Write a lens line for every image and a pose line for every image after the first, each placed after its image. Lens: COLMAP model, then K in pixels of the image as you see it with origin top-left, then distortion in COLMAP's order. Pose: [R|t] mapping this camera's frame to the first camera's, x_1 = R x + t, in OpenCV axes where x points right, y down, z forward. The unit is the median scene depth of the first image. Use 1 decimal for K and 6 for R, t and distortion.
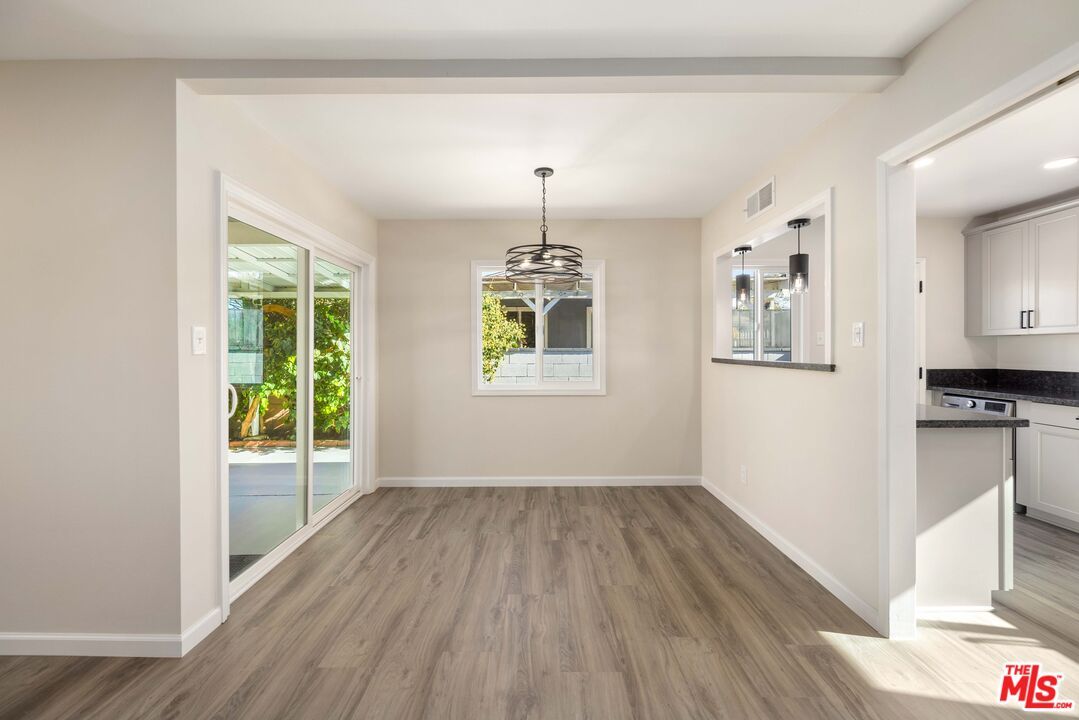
lens RADIAL K [[451.1, 0, 537.7], [0, 451.1, 351.6], [0, 0, 1]] dist [-0.001148, 0.000087]
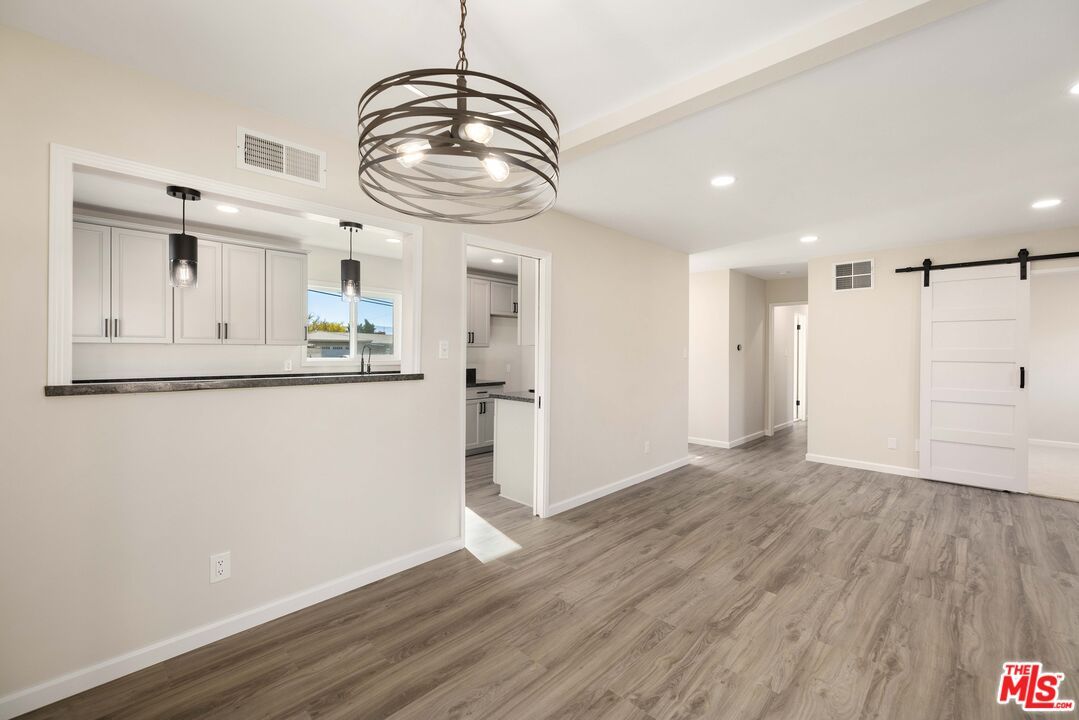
lens RADIAL K [[451.1, 0, 536.1], [0, 451.1, 351.2], [0, 0, 1]] dist [-0.001148, 0.000087]
pose [[-0.712076, -0.000645, 0.702102, -0.316187], [0.001730, 0.999995, 0.002673, -0.025950], [-0.702100, 0.003118, -0.712071, 1.260122]]
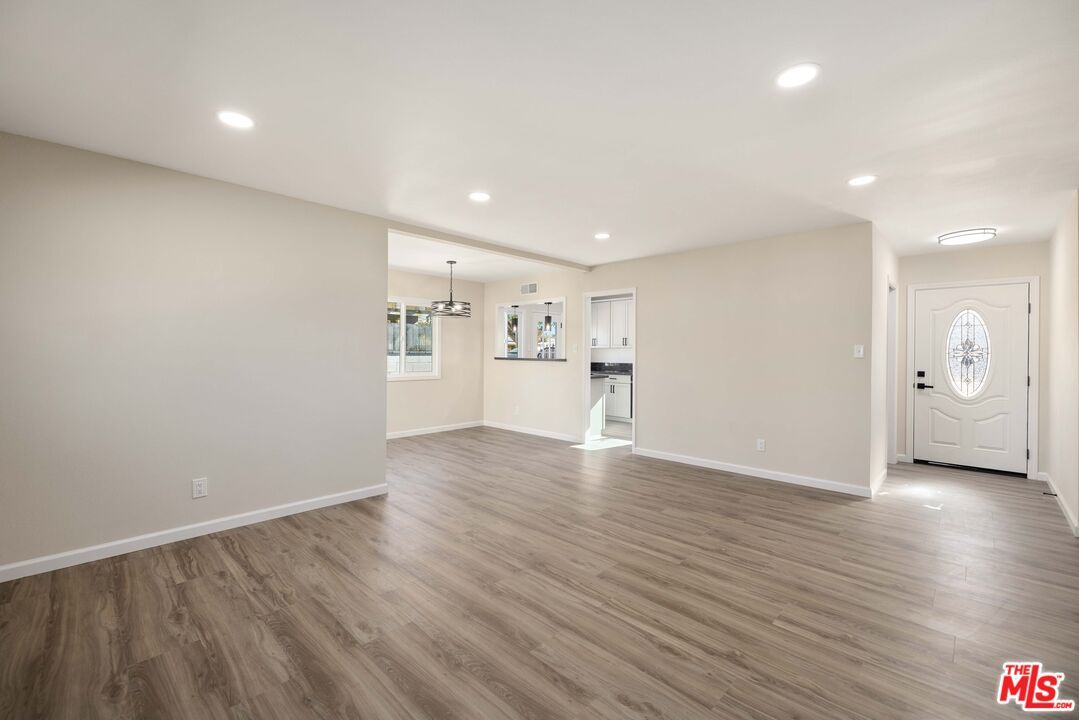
lens RADIAL K [[451.1, 0, 536.9], [0, 451.1, 352.0], [0, 0, 1]] dist [-0.001148, 0.000087]
pose [[0.697857, 0.009166, 0.716179, -1.151752], [-0.006273, 0.999958, -0.006685, 0.003407], [-0.716210, 0.000173, 0.697885, -0.649633]]
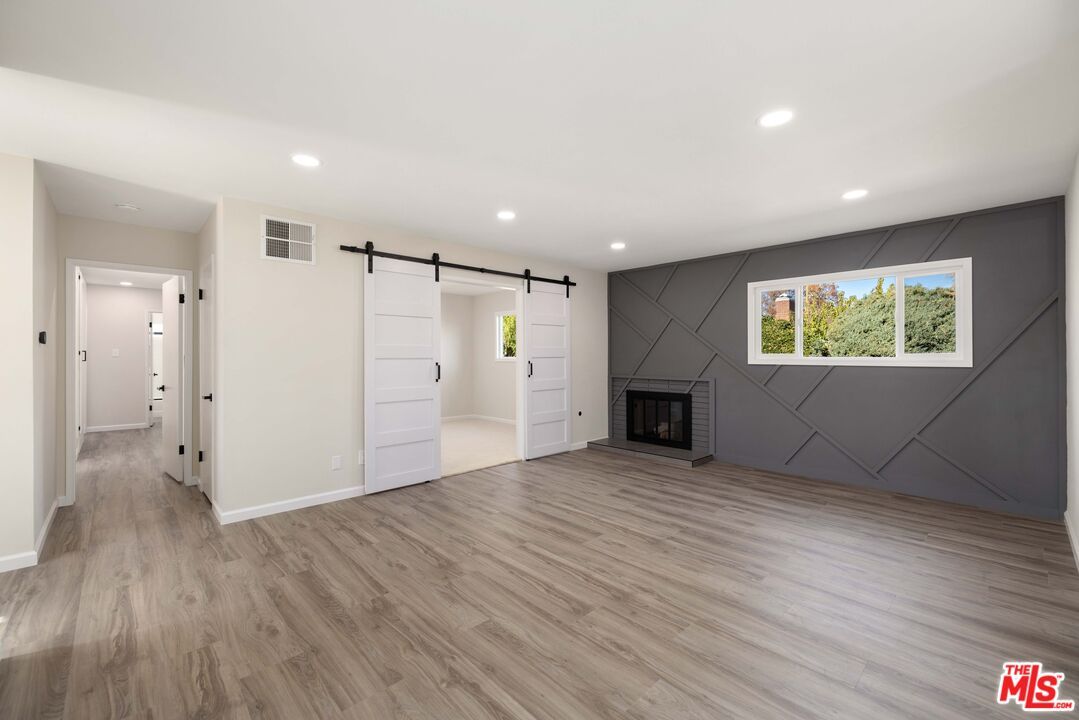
lens RADIAL K [[451.1, 0, 537.8], [0, 451.1, 356.3], [0, 0, 1]] dist [-0.001148, 0.000087]
pose [[-0.728288, 0.006995, -0.685235, 0.382814], [0.001060, 0.999958, 0.009081, -0.004313], [0.685270, 0.005887, -0.728265, 0.534707]]
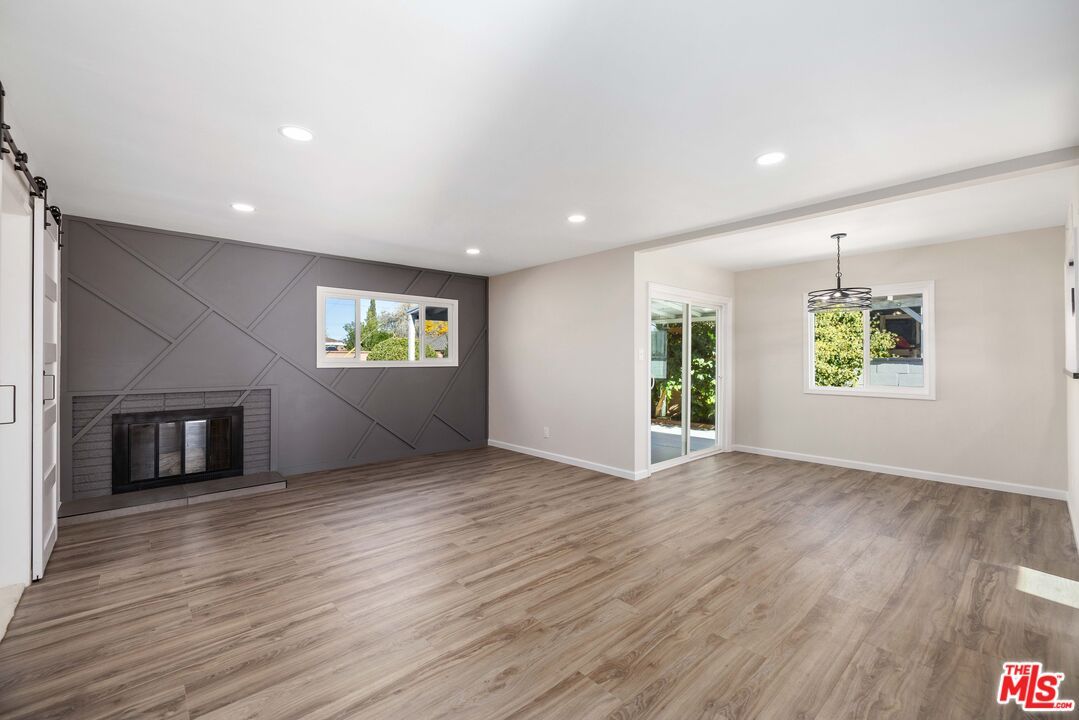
lens RADIAL K [[451.1, 0, 538.1], [0, 451.1, 354.8], [0, 0, 1]] dist [-0.001148, 0.000087]
pose [[0.670628, -0.001381, -0.741793, 0.444888], [-0.007780, 0.999930, -0.008896, 0.001126], [0.741753, 0.011737, 0.670570, -0.683191]]
